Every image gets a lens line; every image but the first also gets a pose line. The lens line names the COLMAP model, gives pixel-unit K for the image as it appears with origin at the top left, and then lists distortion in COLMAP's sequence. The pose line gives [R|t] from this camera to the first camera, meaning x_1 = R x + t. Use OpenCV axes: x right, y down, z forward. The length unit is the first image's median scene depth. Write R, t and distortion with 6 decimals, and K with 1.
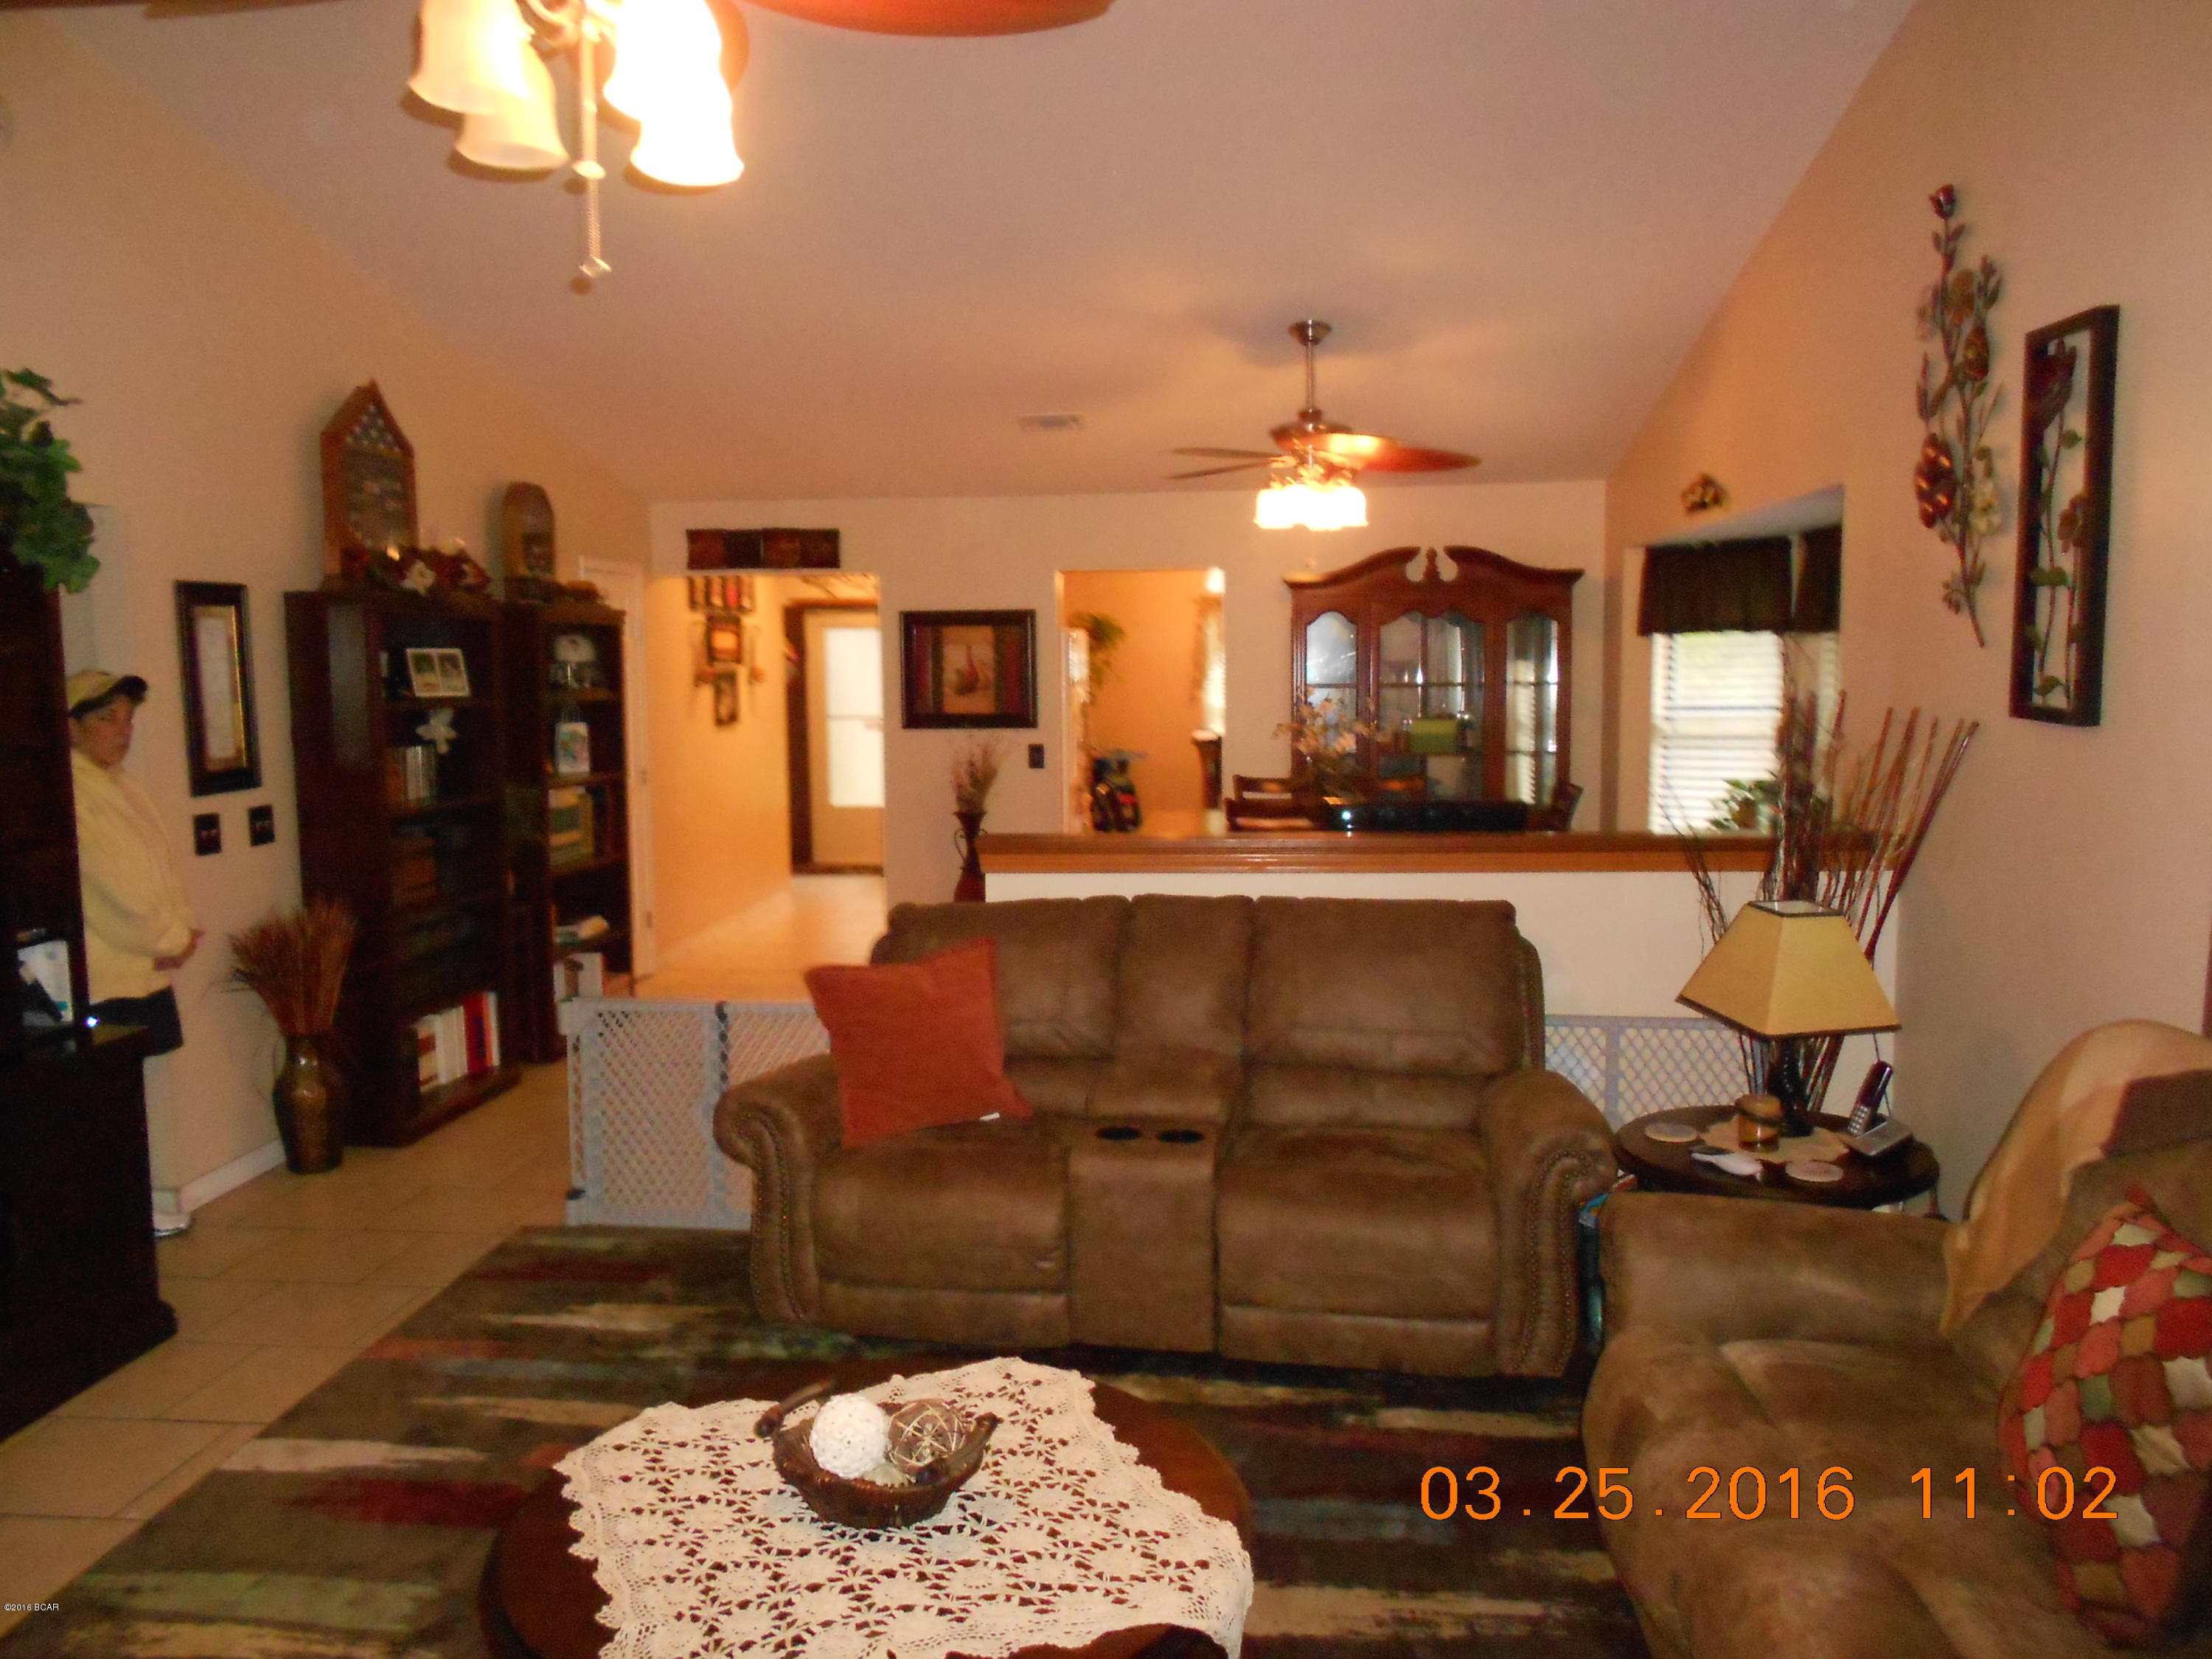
lens RADIAL K [[1682.2, 0, 1102.2], [0, 1682.2, 835.5], [0, 0, 1]] dist [0.031187, 0.006517]
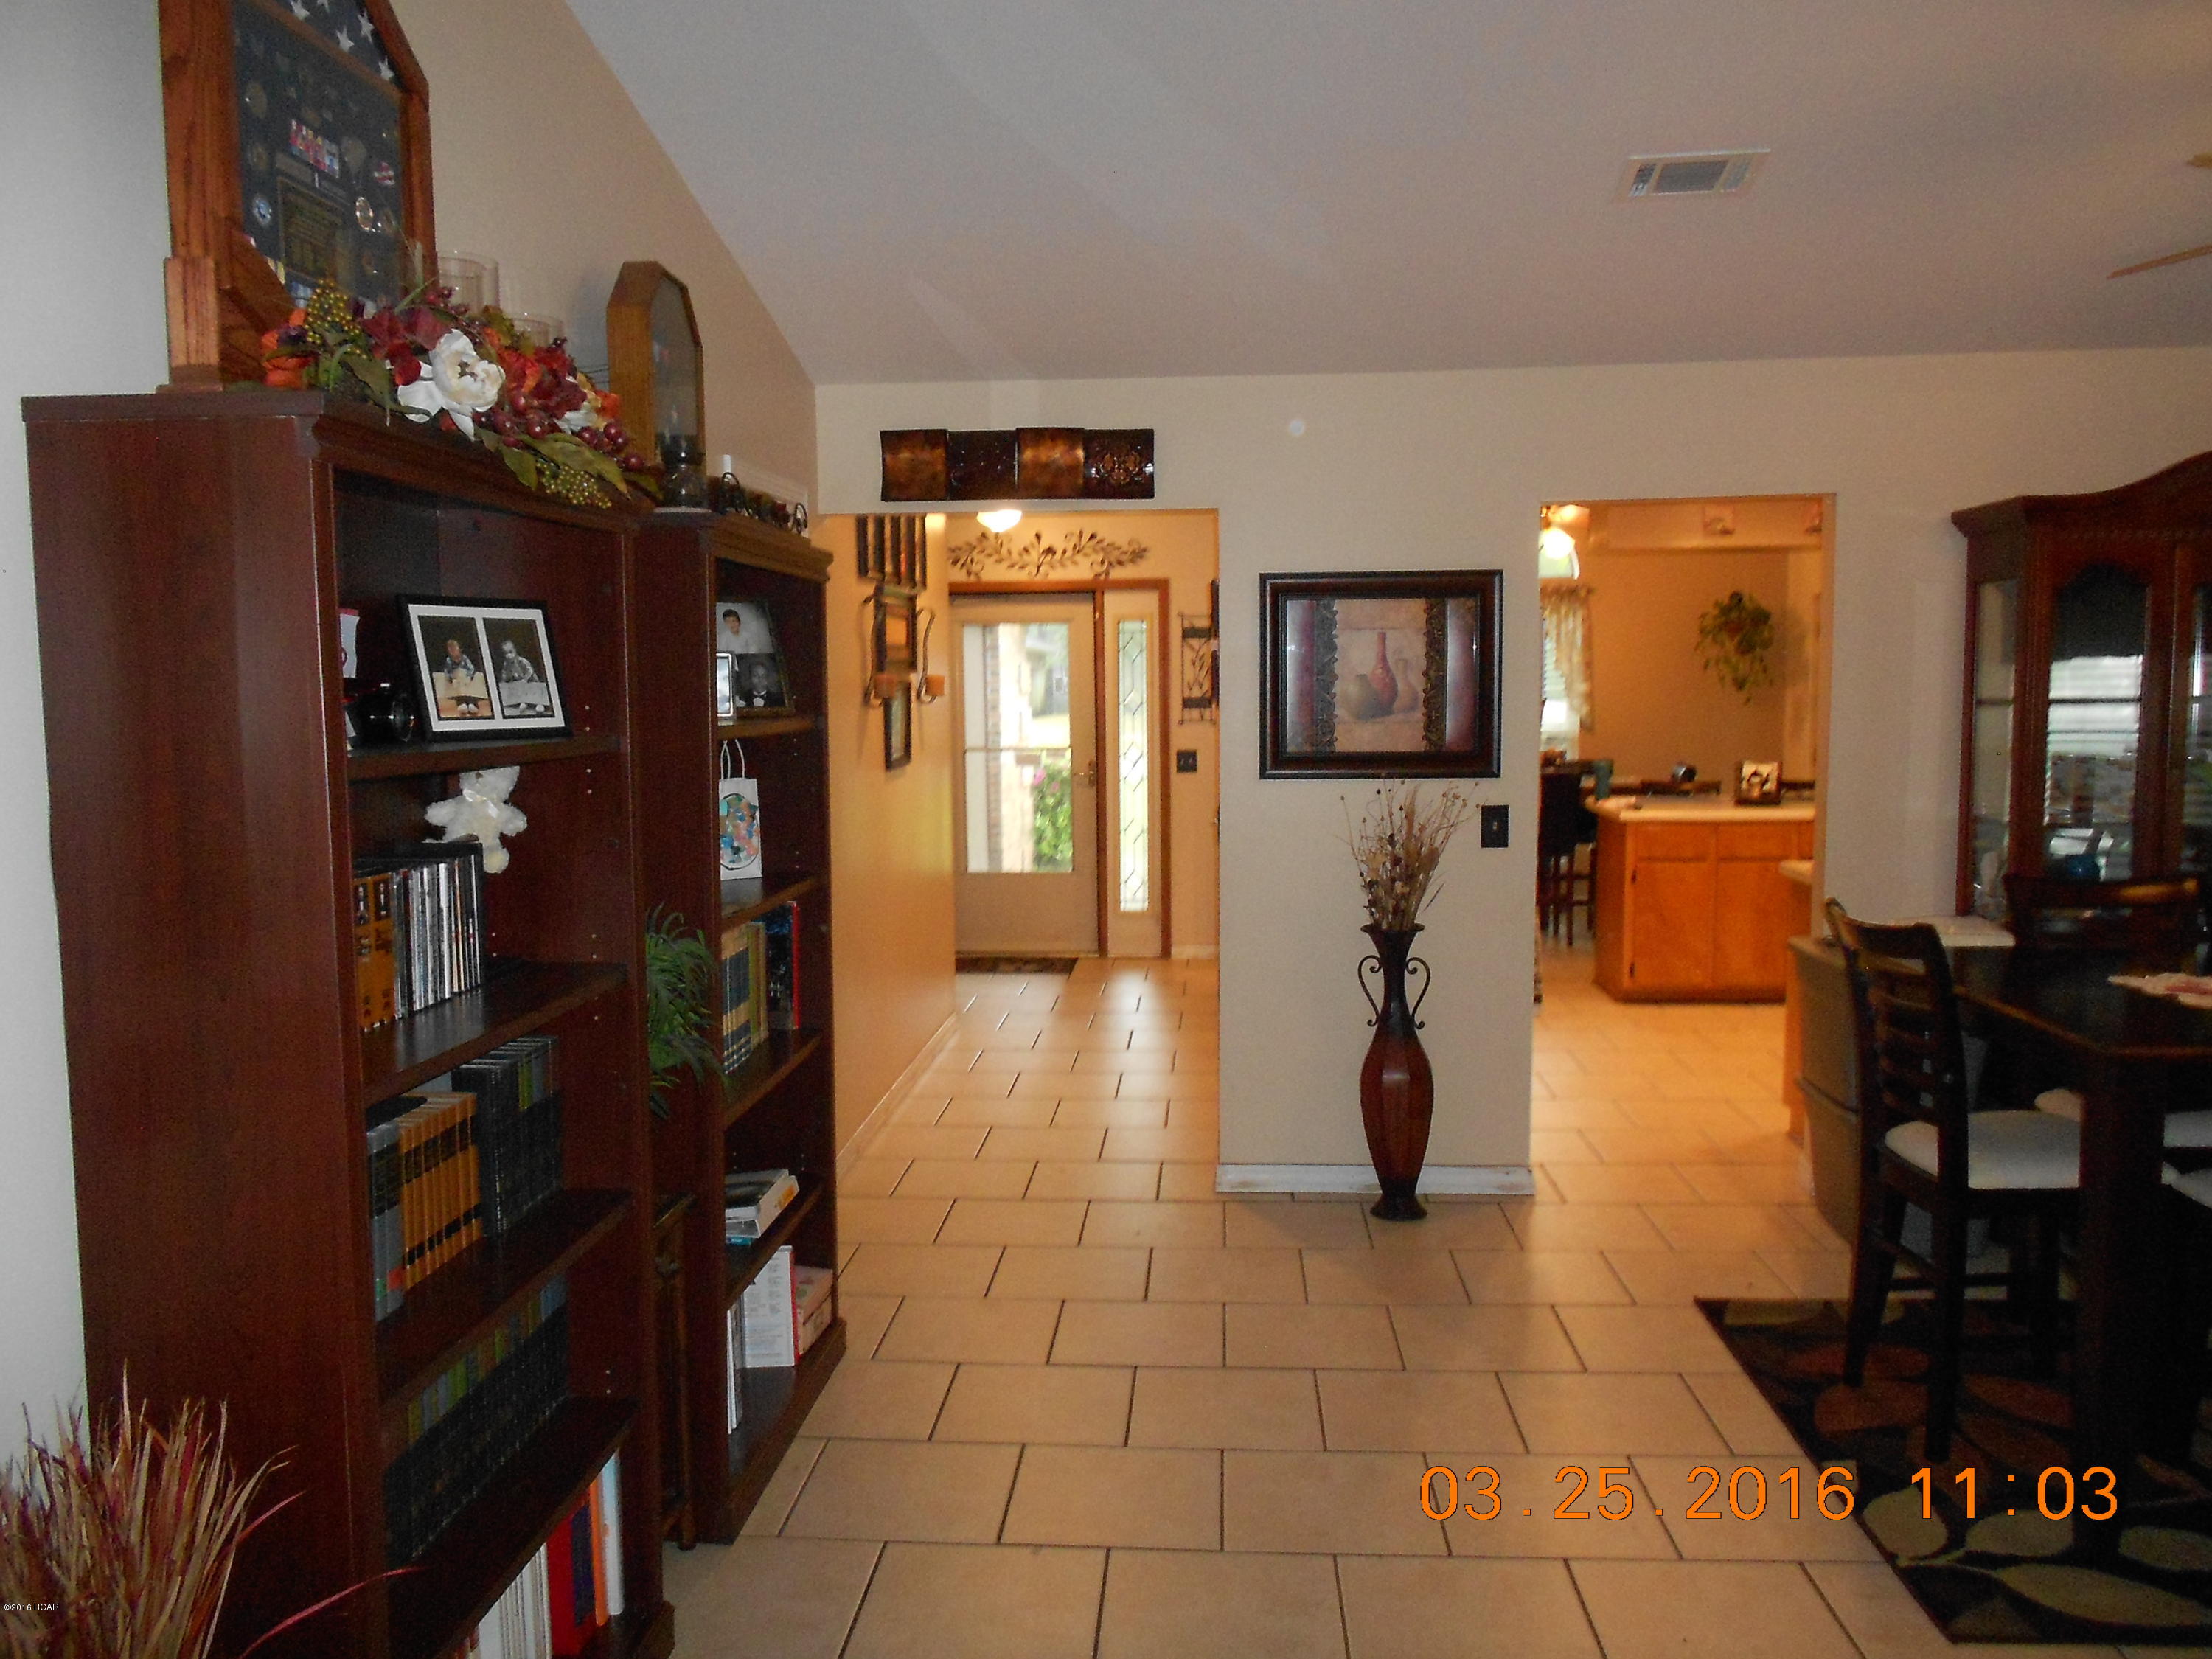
lens RADIAL K [[1682.2, 0, 1108.4], [0, 1682.2, 826.4], [0, 0, 1]] dist [0.031187, 0.006517]
pose [[0.999666, -0.003283, 0.025645, -0.251257], [0.003724, 0.999846, -0.017178, -0.051154], [-0.025584, 0.017268, 0.999524, 0.587484]]
